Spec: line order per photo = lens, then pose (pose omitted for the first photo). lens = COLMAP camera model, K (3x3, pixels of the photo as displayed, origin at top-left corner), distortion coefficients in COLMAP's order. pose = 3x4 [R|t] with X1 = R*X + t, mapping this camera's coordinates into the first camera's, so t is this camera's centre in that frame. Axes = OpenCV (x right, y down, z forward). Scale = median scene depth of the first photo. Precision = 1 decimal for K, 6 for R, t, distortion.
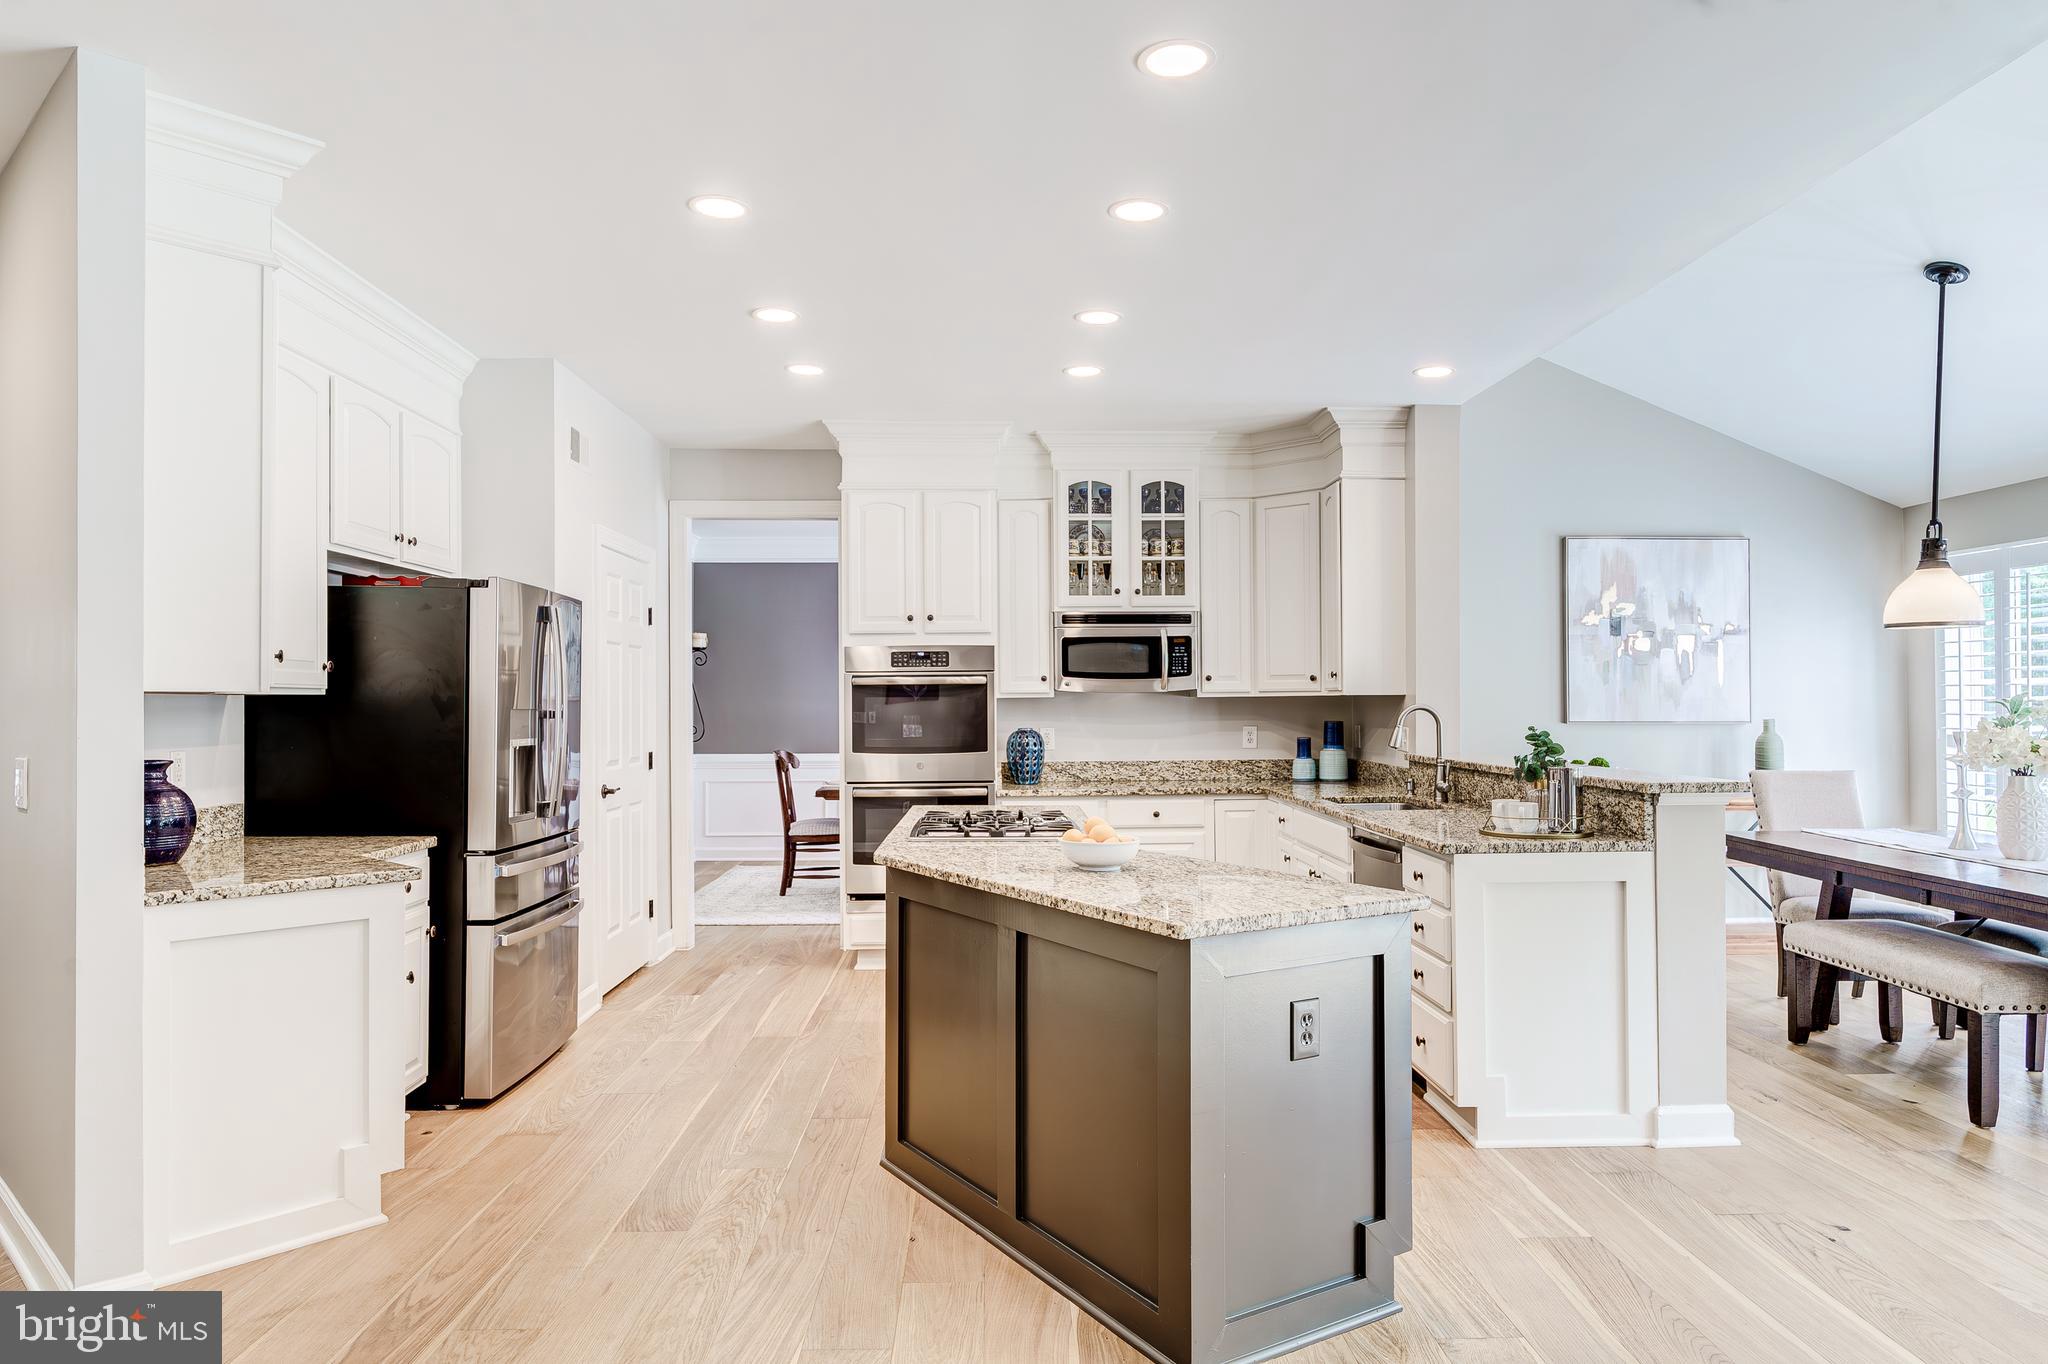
lens RADIAL K [[1299.7, 0, 995.2], [0, 1299.7, 680.1], [0, 0, 1]] dist [0.005634, 0.005010]
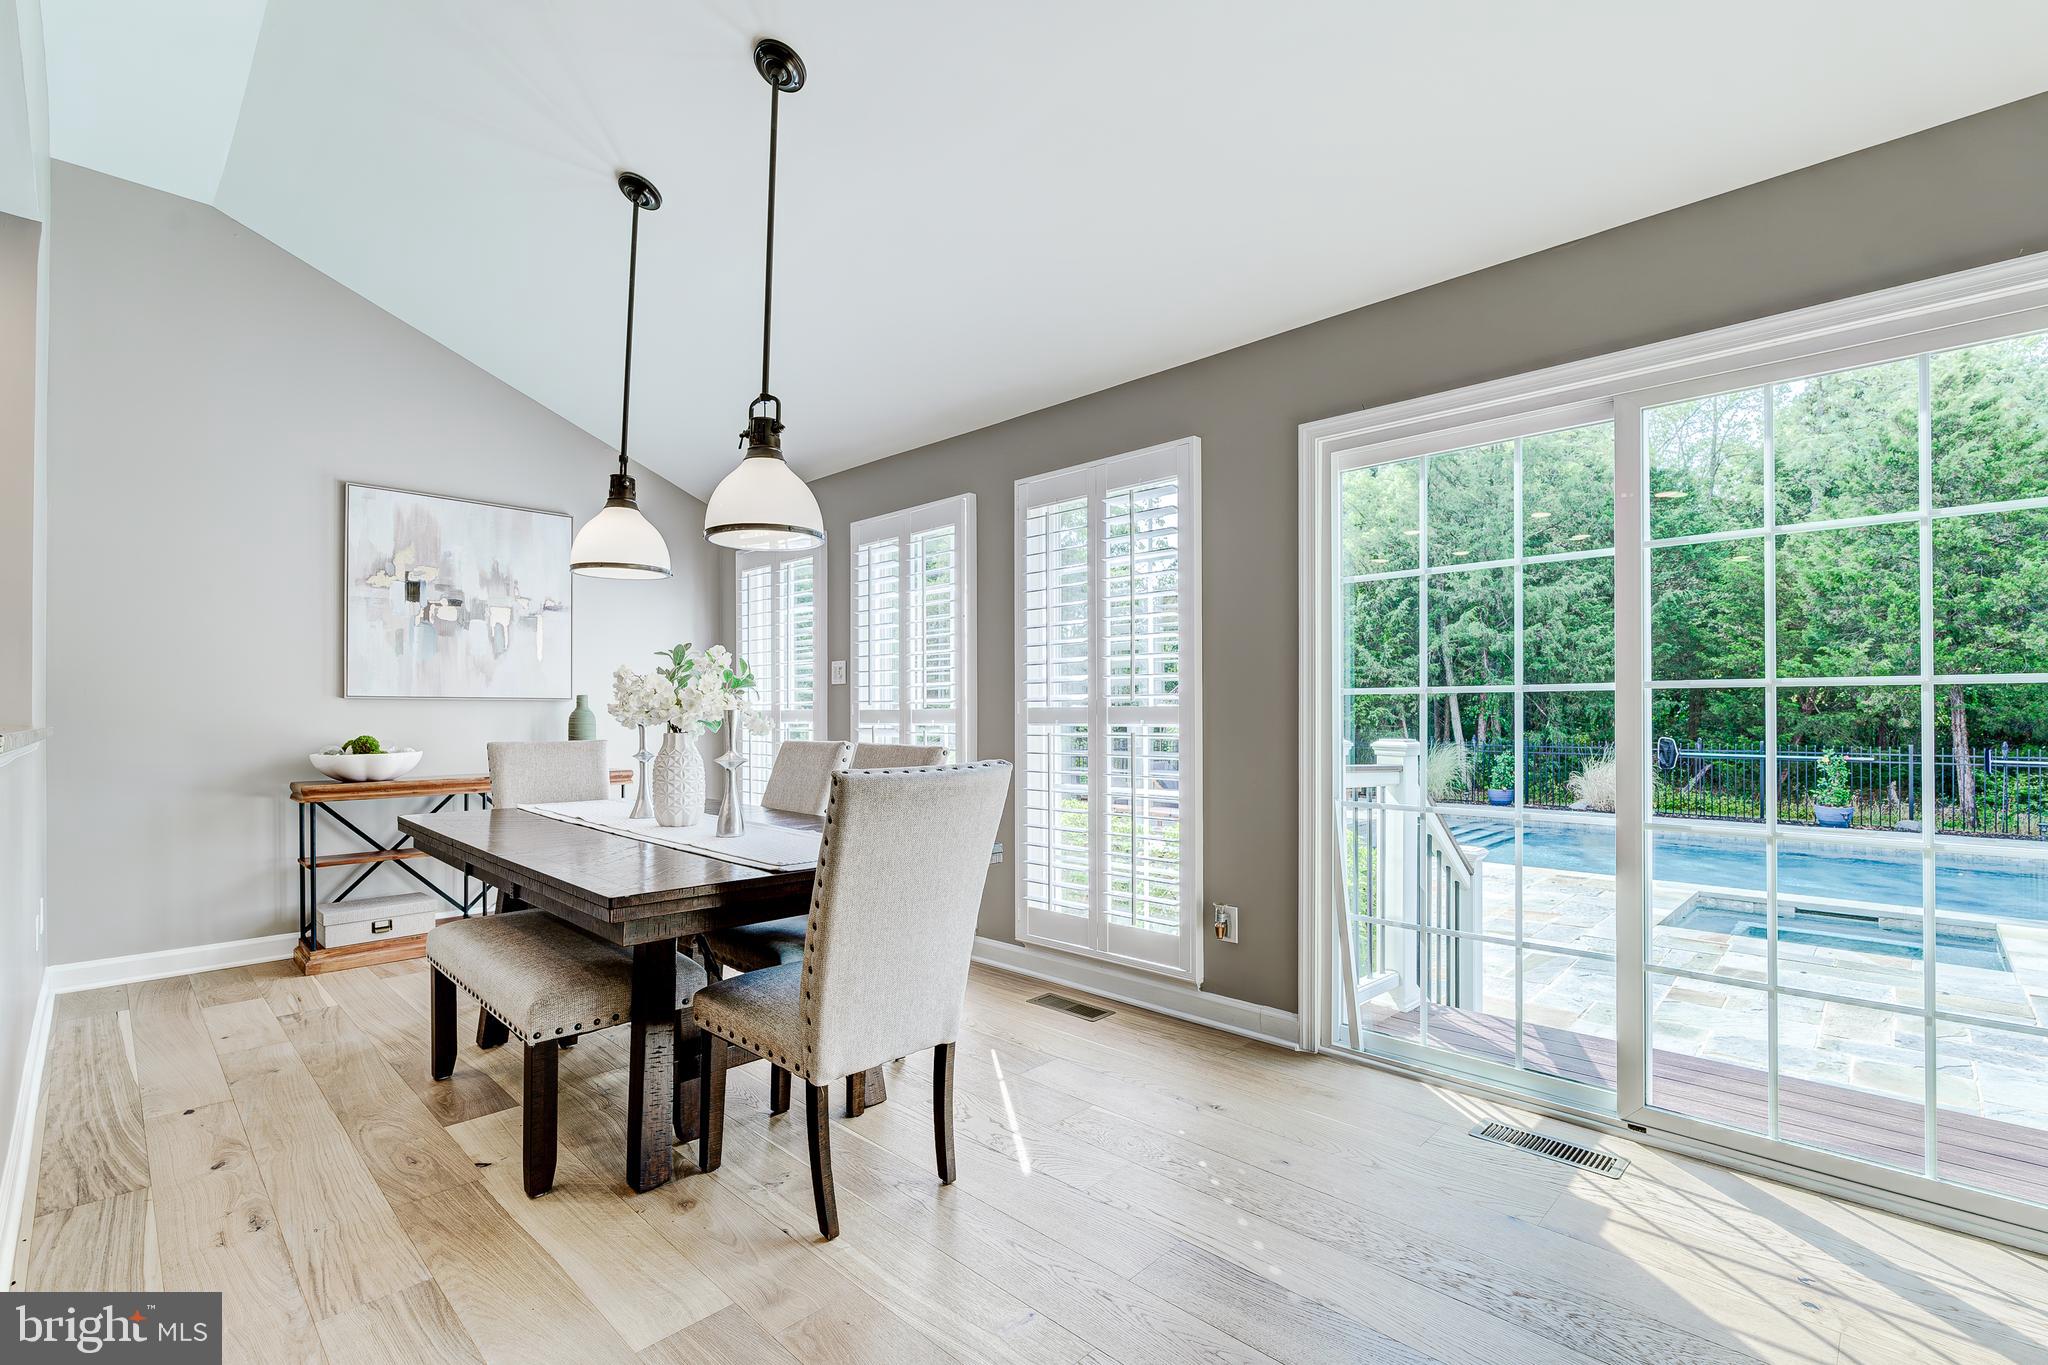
lens RADIAL K [[922.3, 0, 1022.2], [0, 922.3, 704.8], [0, 0, 1]] dist [-0.001707, -0.000651]
pose [[0.722016, 0.005314, 0.691856, 0.603691], [-0.007302, 0.999973, -0.000060, 0.061118], [-0.691838, -0.005008, 0.722036, 0.437417]]
